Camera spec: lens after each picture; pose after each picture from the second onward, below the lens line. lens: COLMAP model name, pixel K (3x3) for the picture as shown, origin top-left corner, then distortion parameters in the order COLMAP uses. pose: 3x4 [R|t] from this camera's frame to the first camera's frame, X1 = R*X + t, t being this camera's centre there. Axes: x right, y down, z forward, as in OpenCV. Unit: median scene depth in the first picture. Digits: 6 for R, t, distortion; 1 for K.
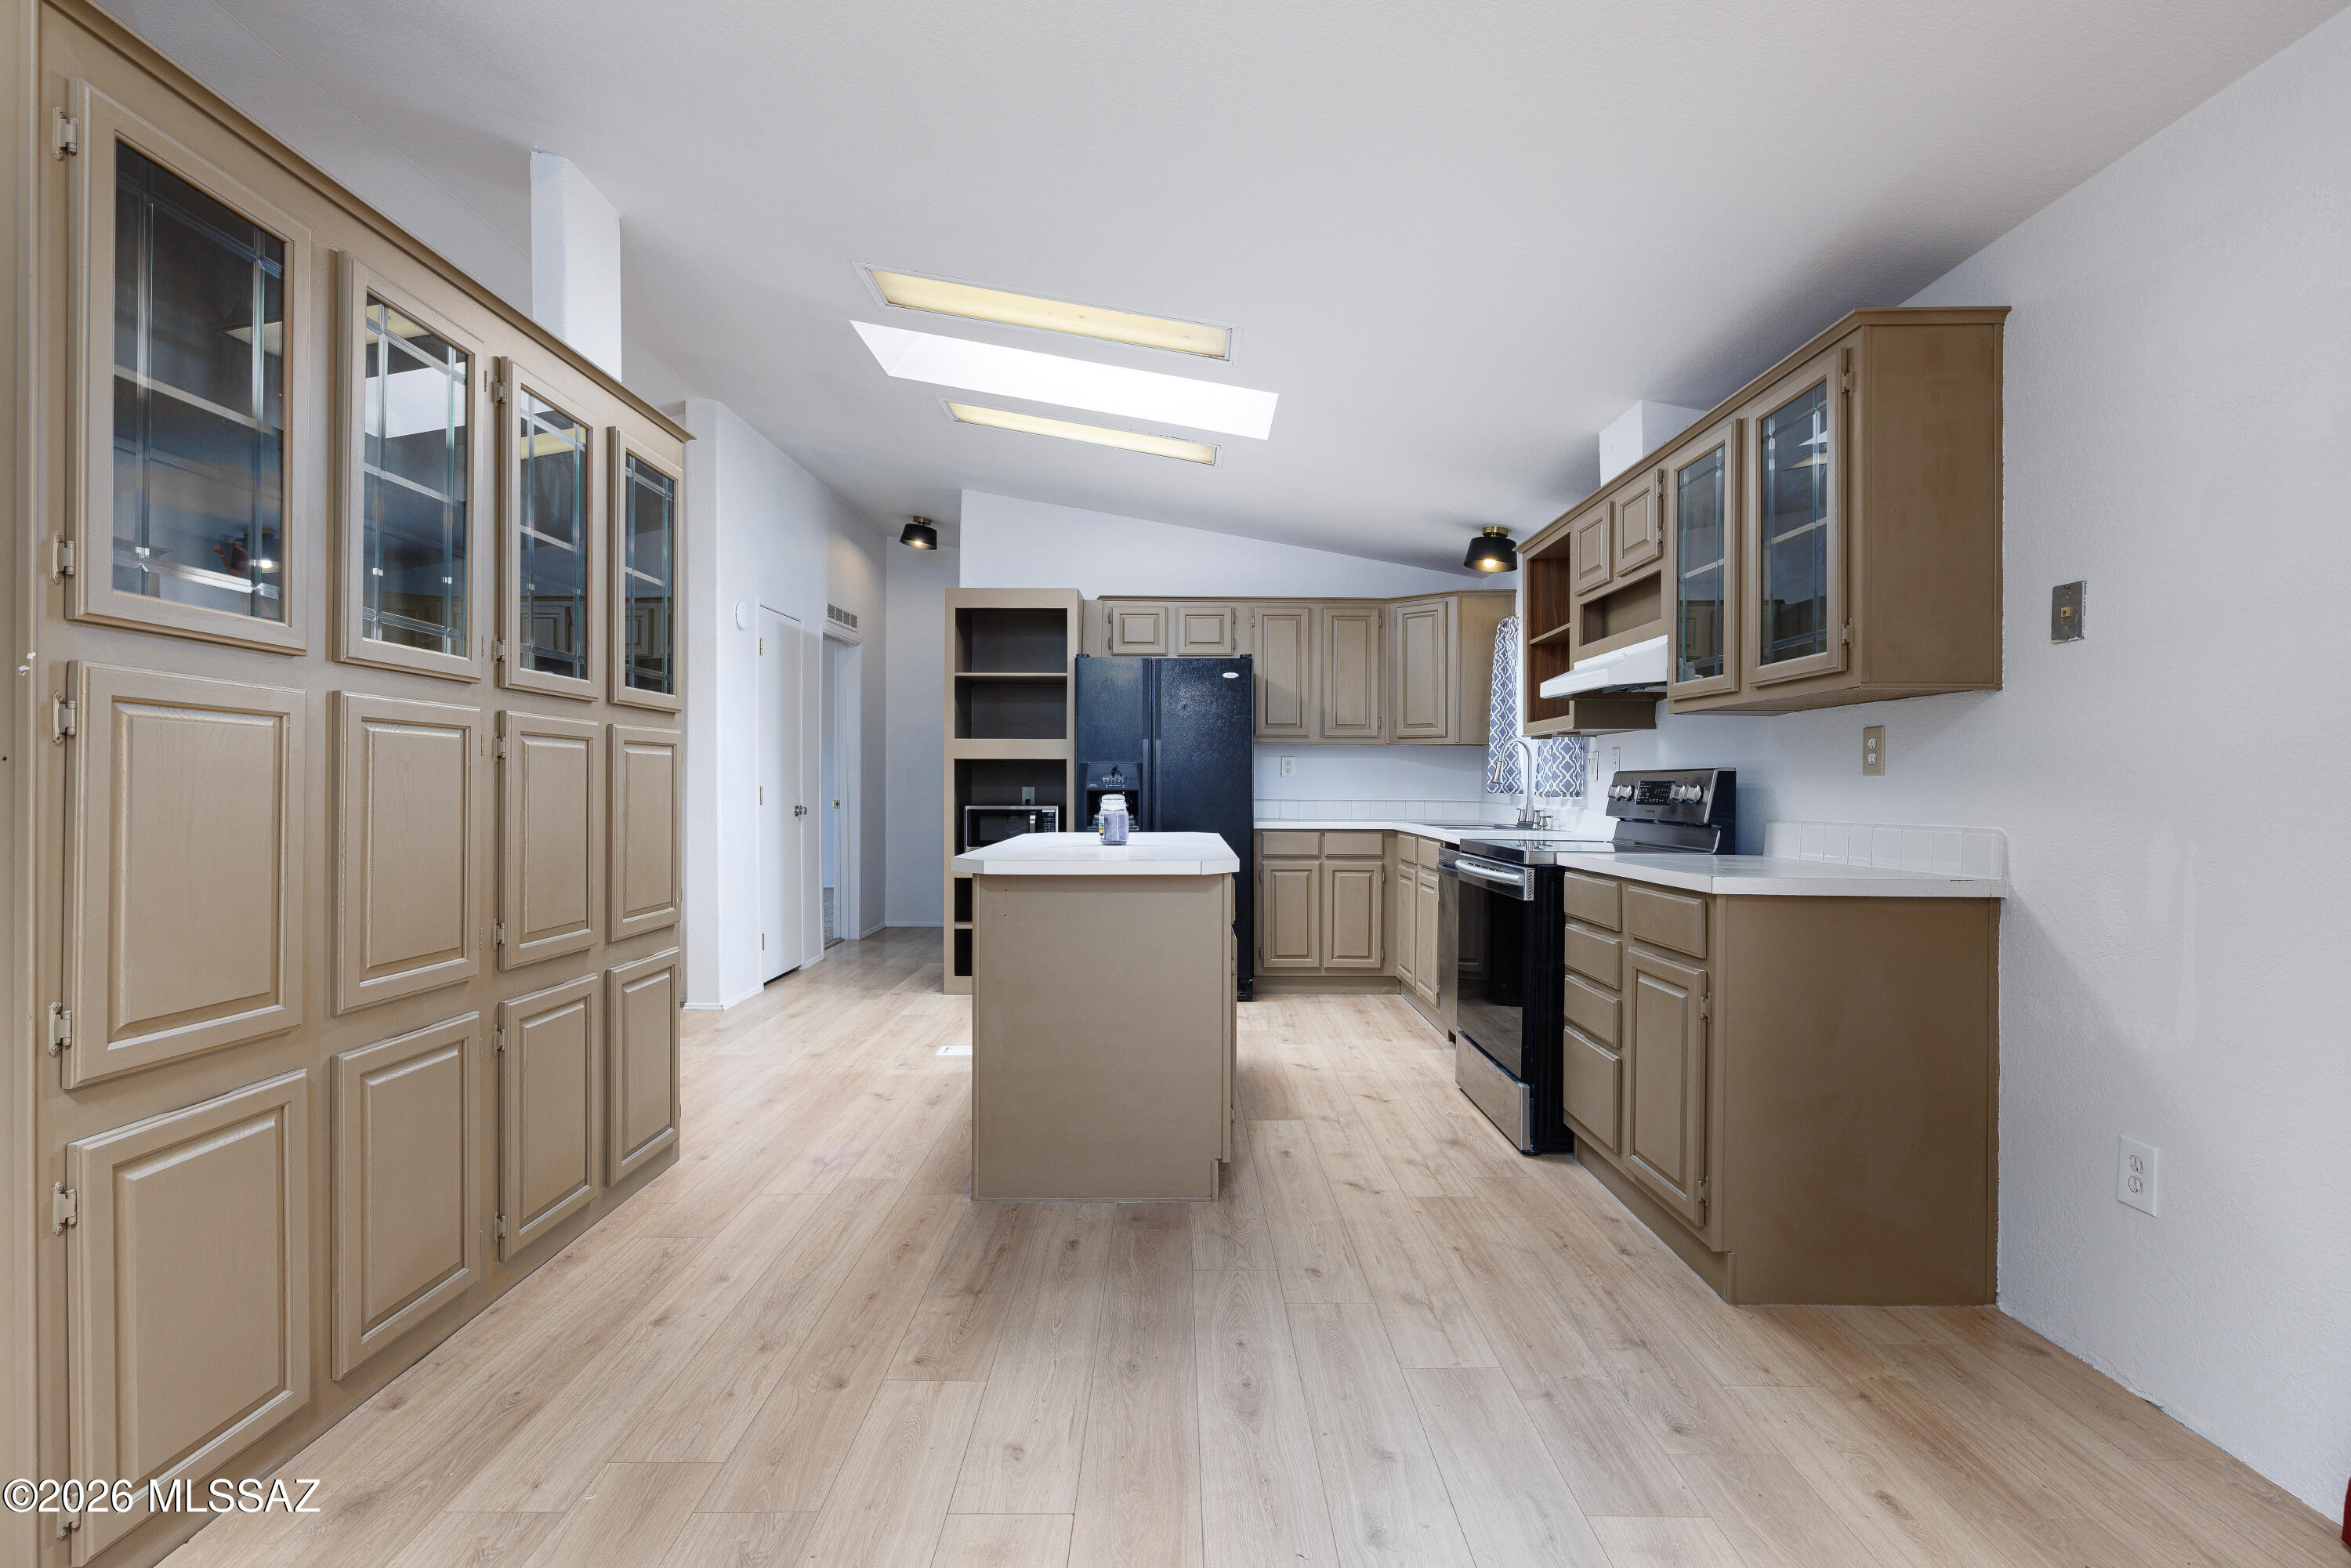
lens RADIAL K [[1095.8, 0, 1179.7], [0, 1095.8, 783.1], [0, 0, 1]] dist [-0.012409, 0.001319]
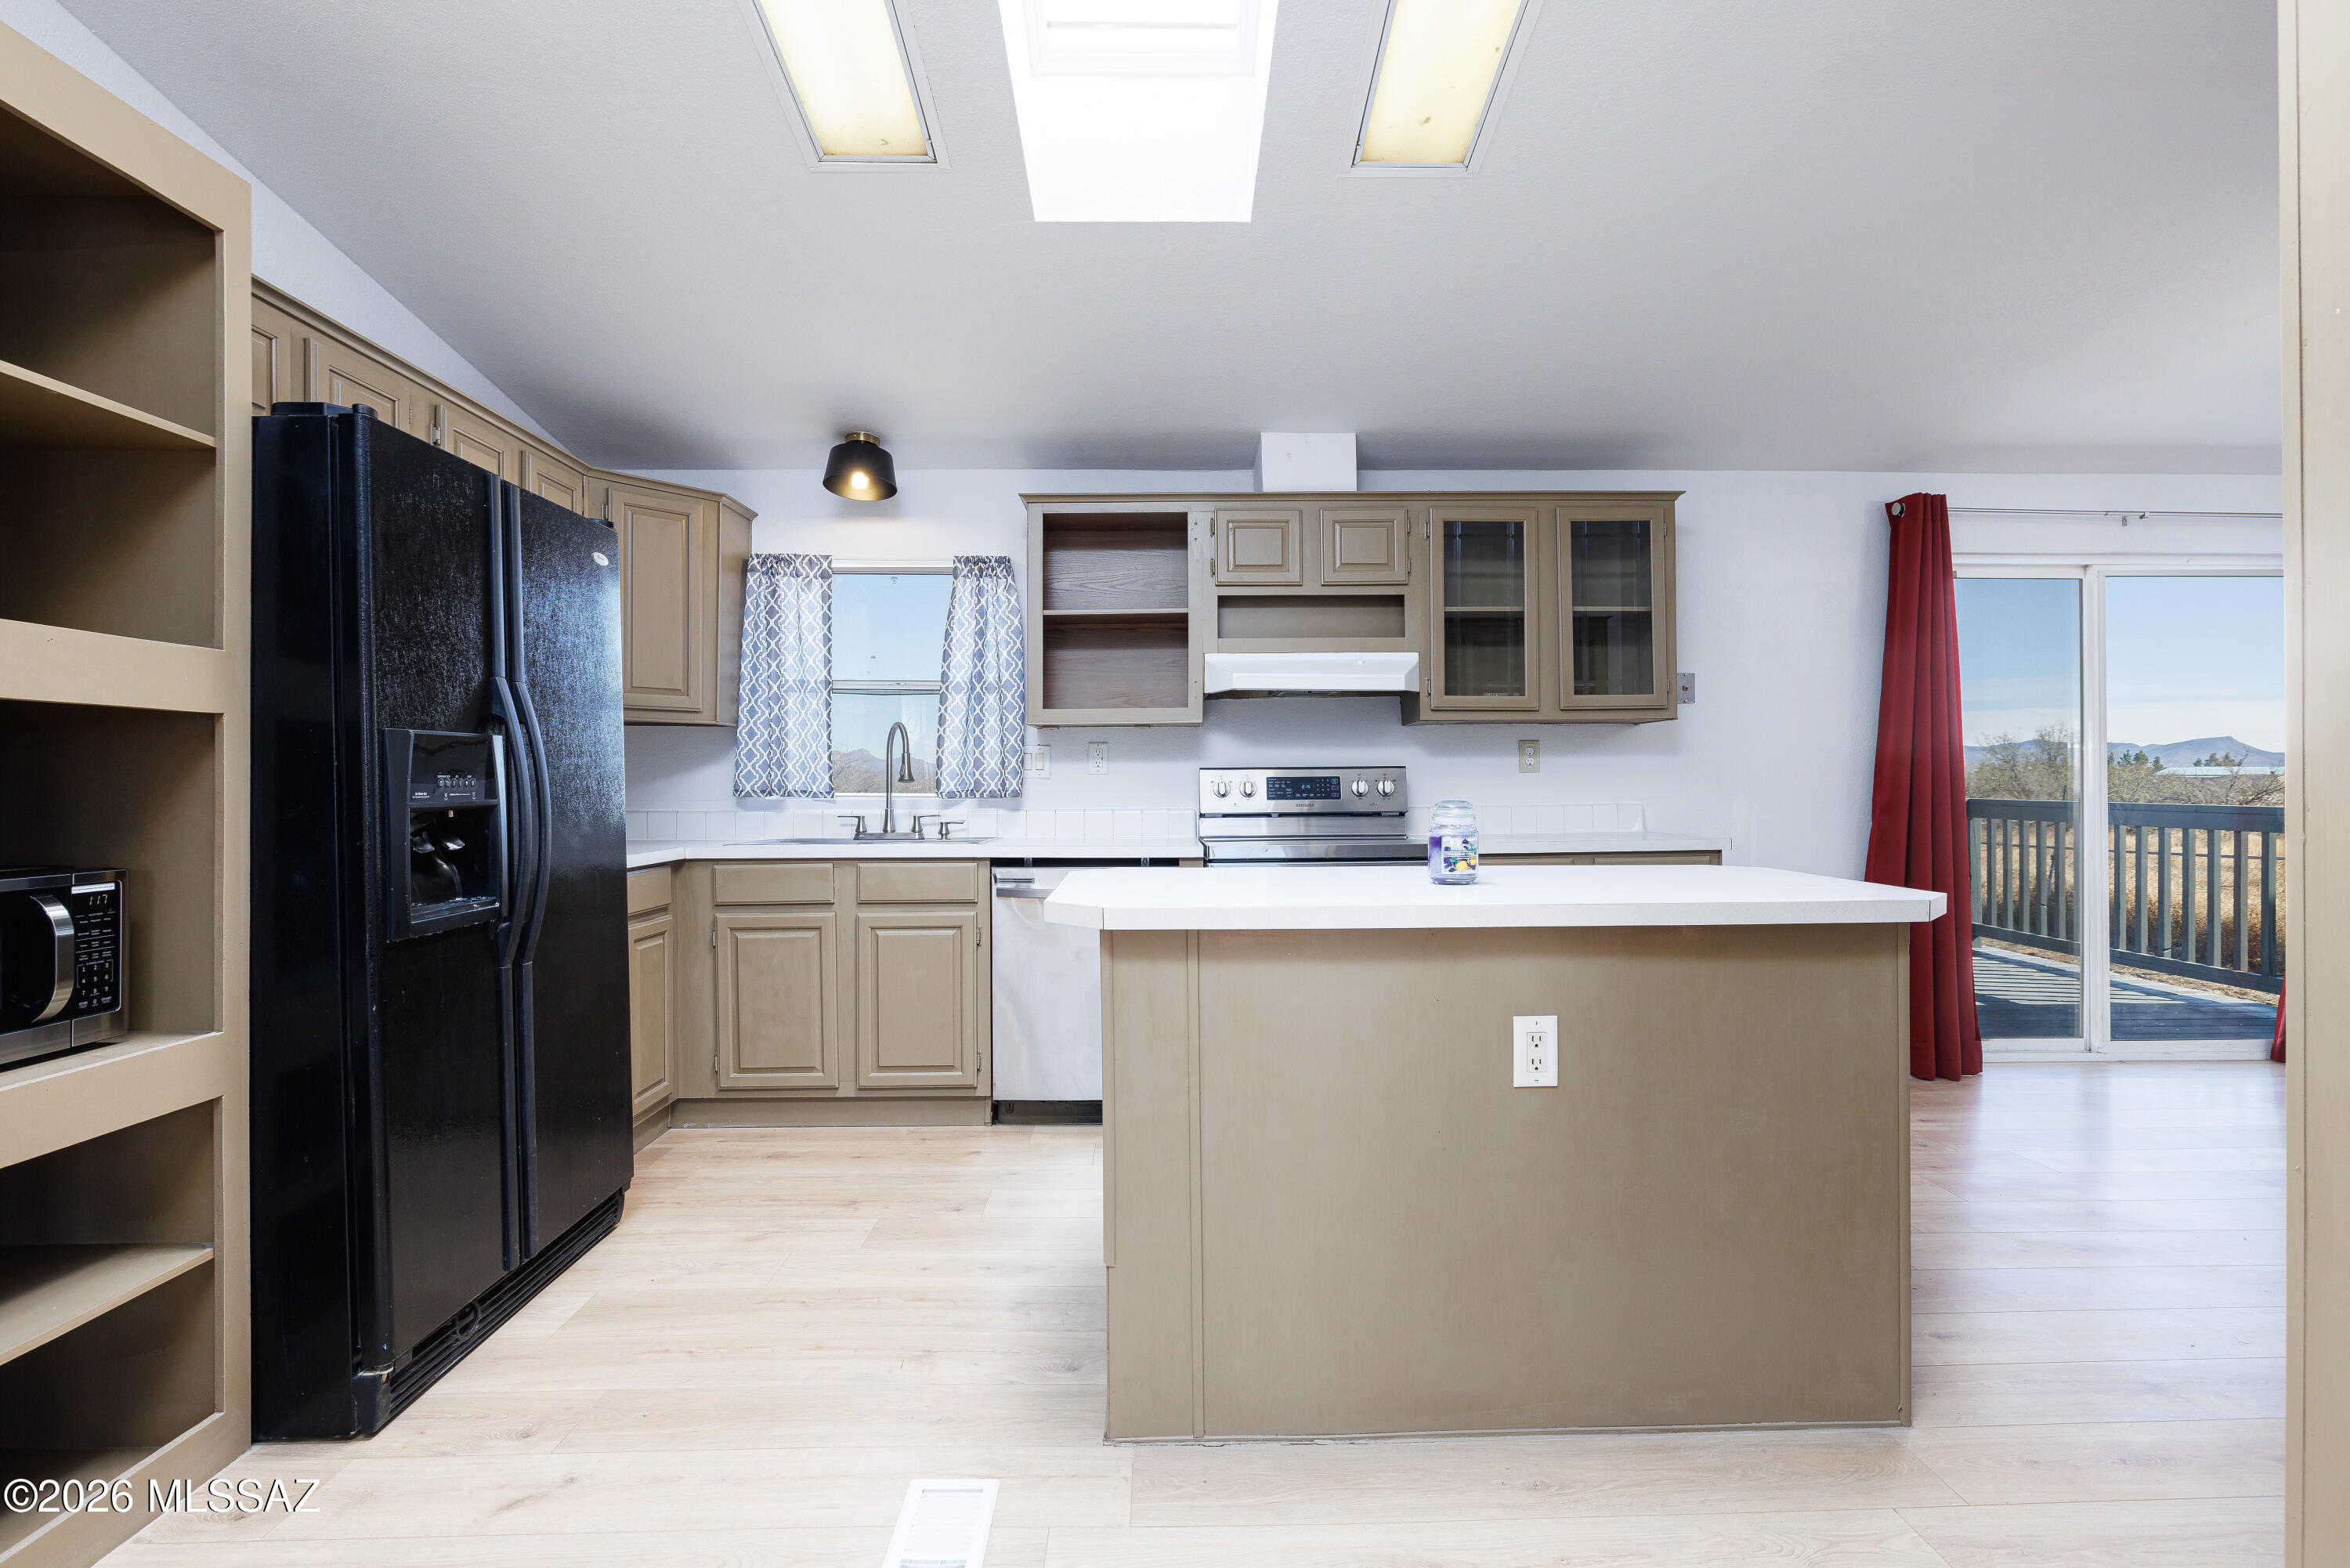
lens RADIAL K [[1095.3, 0, 1179.2], [0, 1095.3, 783.1], [0, 0, 1]] dist [-0.012409, 0.001319]
pose [[-0.019271, -0.010296, 0.999761, -0.848640], [0.005512, 0.999931, 0.010404, -0.010437], [-0.999799, 0.005712, -0.019213, 1.483668]]
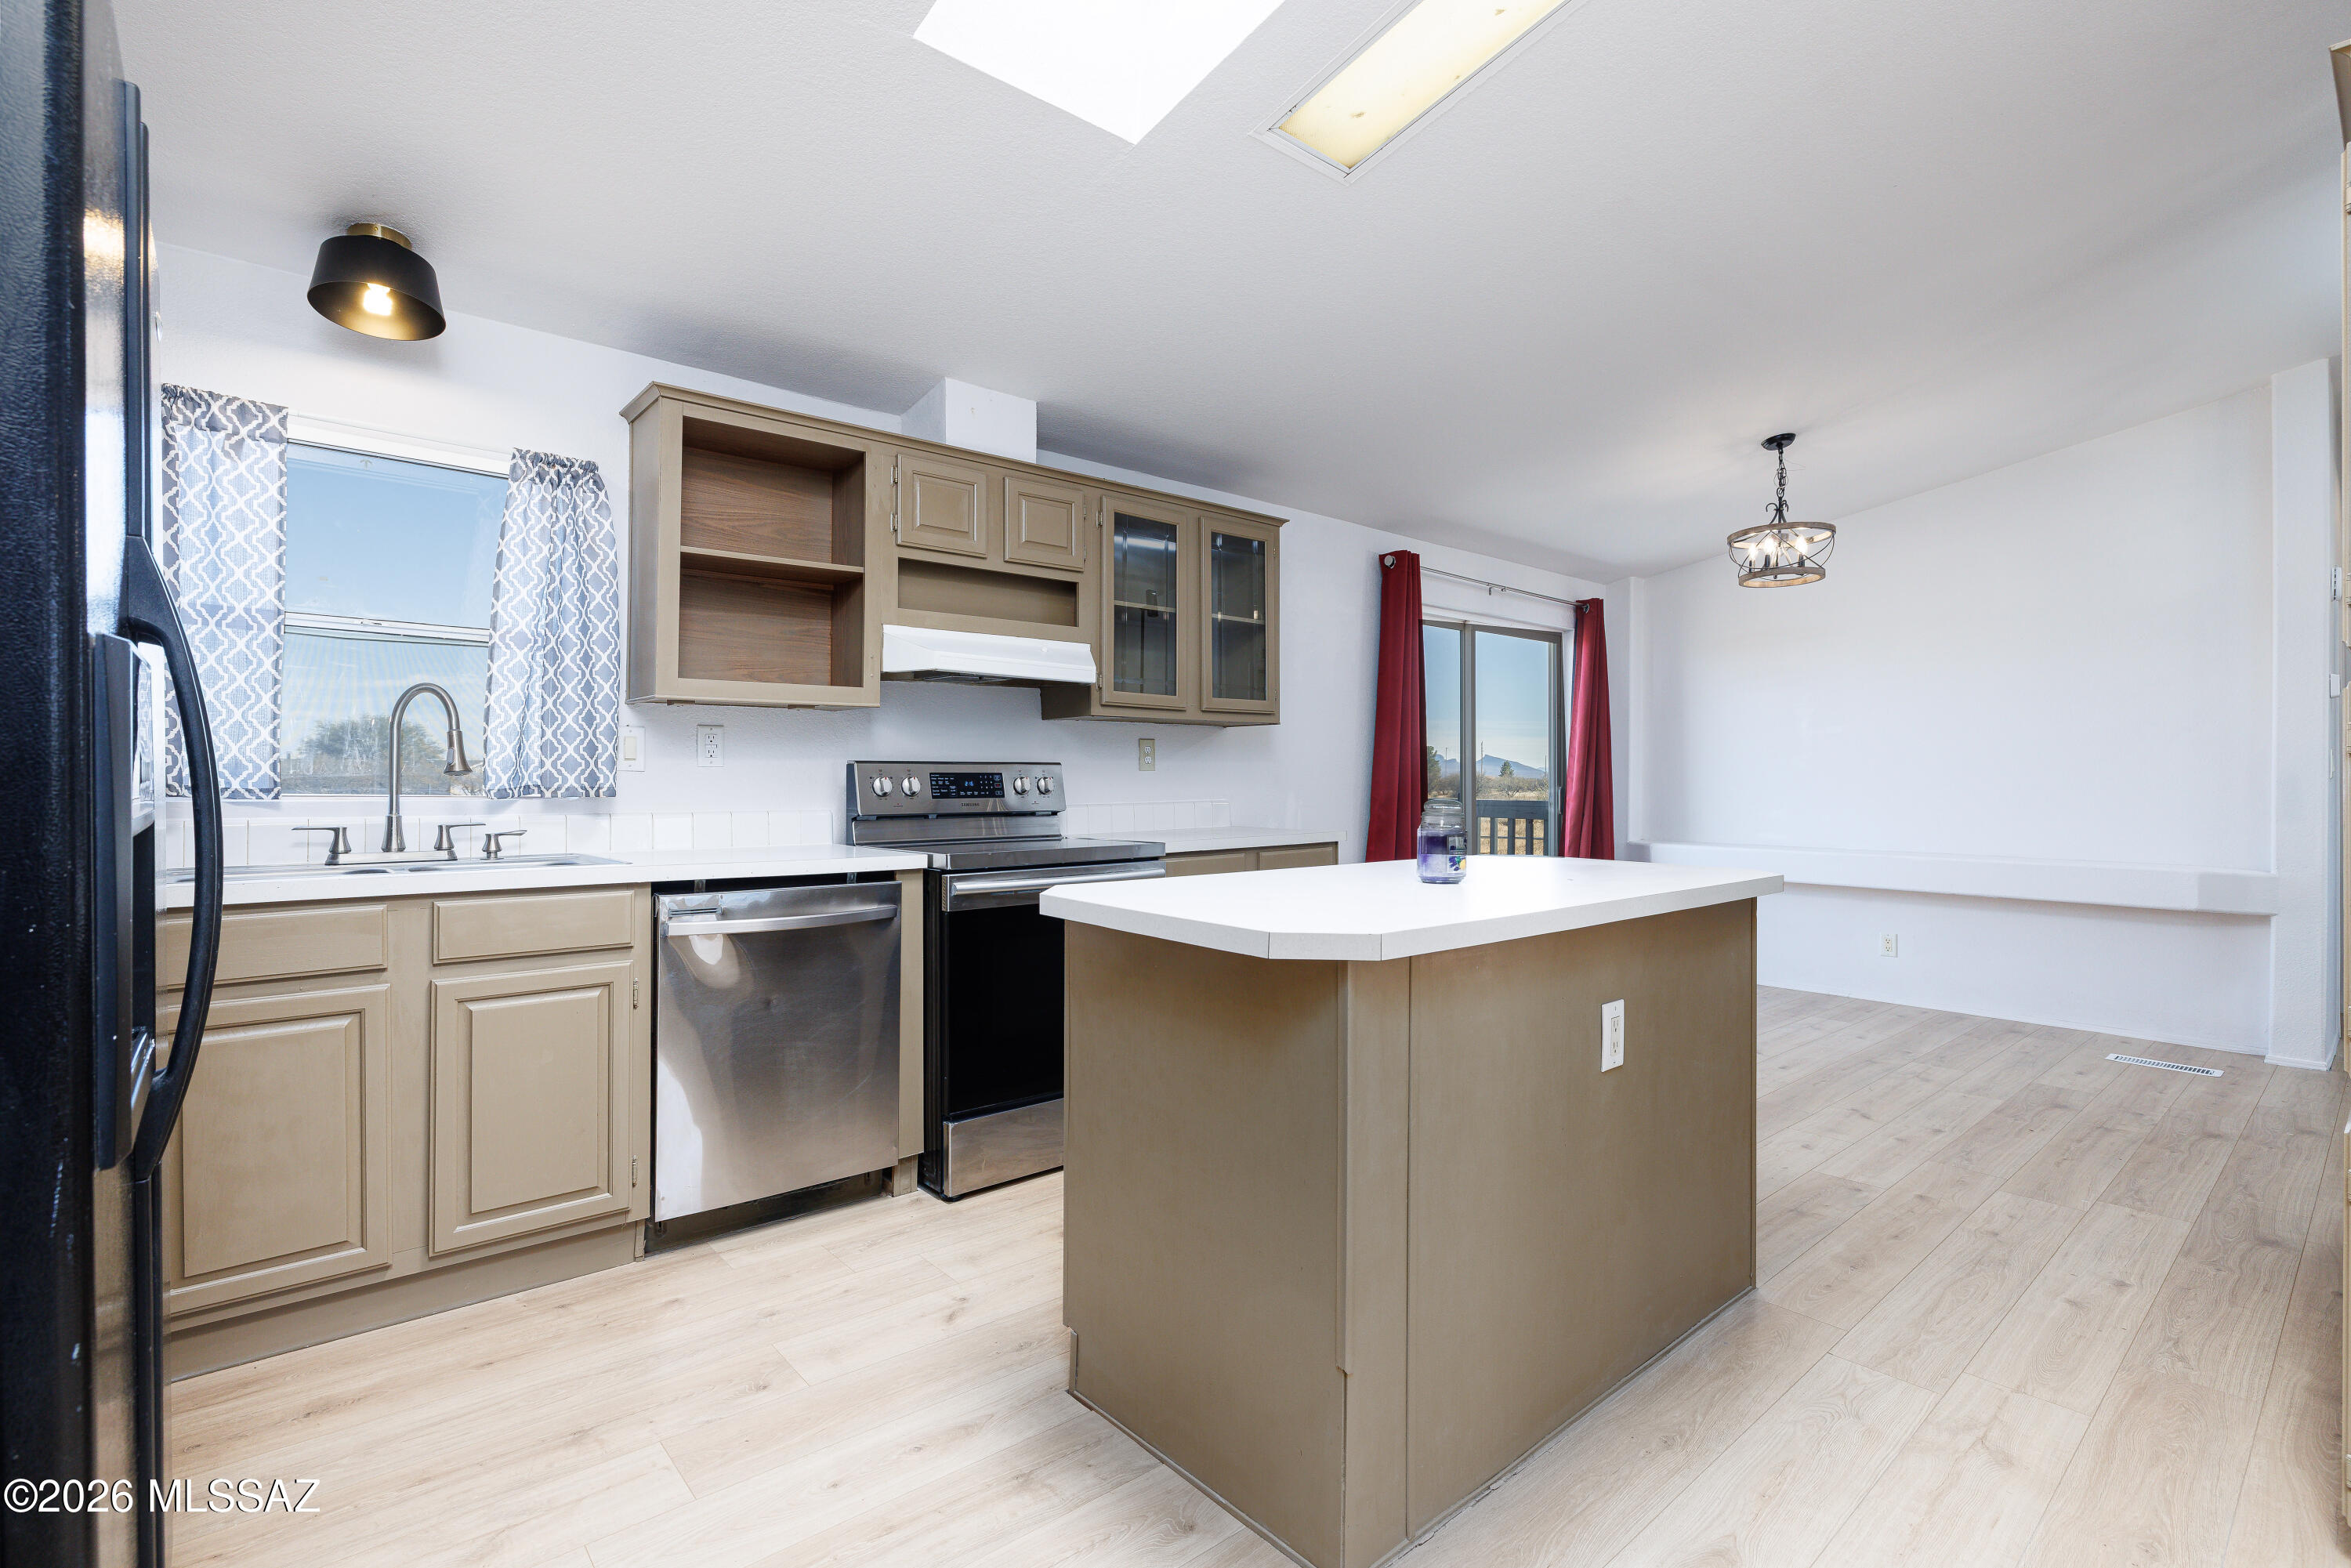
lens RADIAL K [[1085.8, 0, 1173.9], [0, 1085.8, 767.9], [0, 0, 1]] dist [-0.007194, 0.000930]
pose [[-0.647842, -0.004221, 0.761763, -0.543103], [-0.008500, 0.999962, -0.001688, -0.008455], [-0.761727, -0.007569, -0.647854, 1.924893]]
